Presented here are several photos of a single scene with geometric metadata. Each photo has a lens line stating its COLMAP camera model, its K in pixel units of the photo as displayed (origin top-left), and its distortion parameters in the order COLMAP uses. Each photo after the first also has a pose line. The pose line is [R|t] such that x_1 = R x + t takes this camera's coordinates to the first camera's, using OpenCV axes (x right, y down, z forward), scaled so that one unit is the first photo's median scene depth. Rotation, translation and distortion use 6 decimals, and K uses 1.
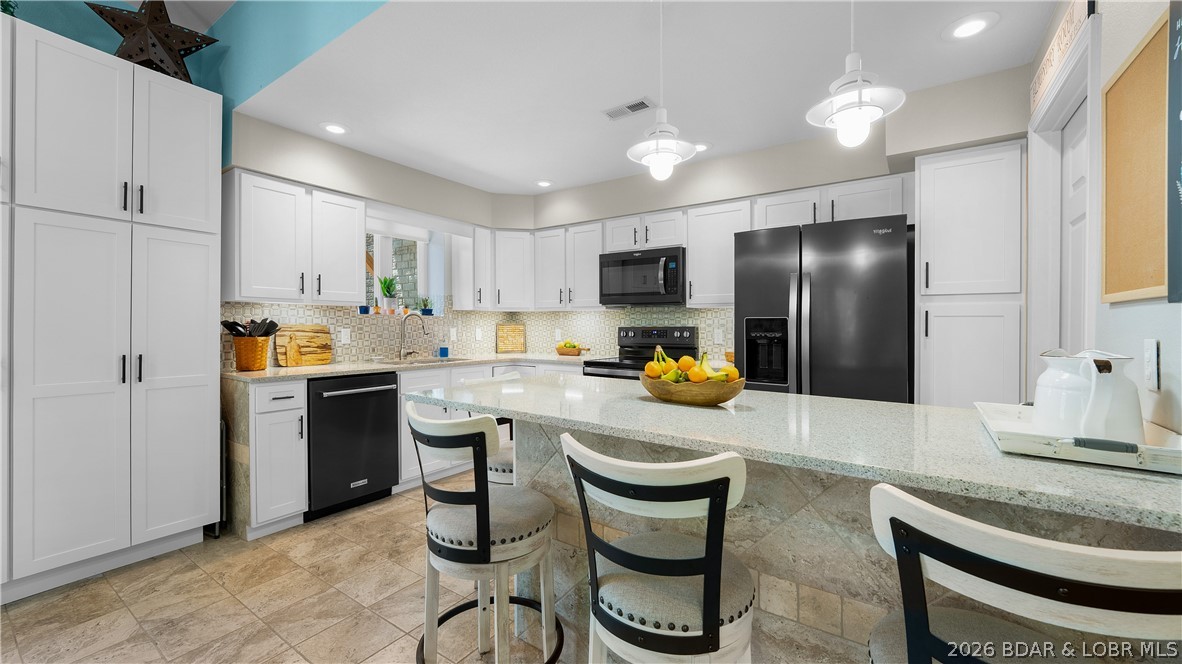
lens RADIAL K [[484.5, 0, 584.2], [0, 484.5, 332.6], [0, 0, 1]] dist [-0.020429, -0.000025]
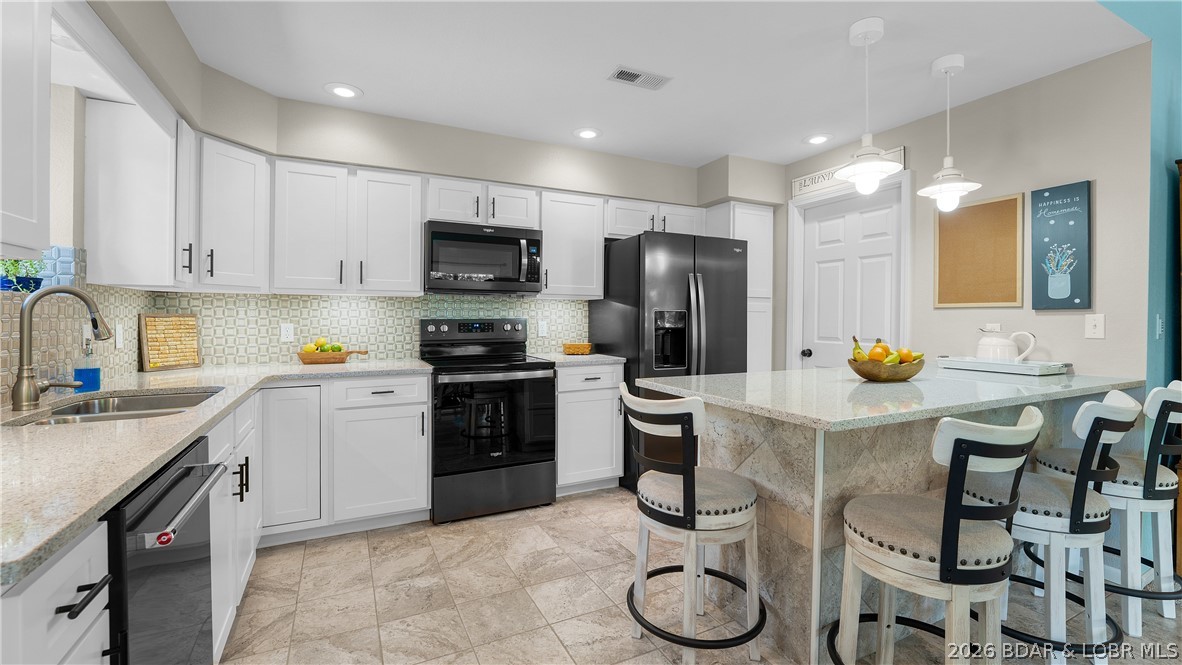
lens RADIAL K [[484.5, 0, 588.4], [0, 484.5, 321.4], [0, 0, 1]] dist [-0.020429, -0.000025]
pose [[0.471798, -0.008906, 0.881662, -0.503474], [0.011359, 0.999927, 0.004022, -0.009148], [-0.881634, 0.008118, 0.471865, 0.443745]]
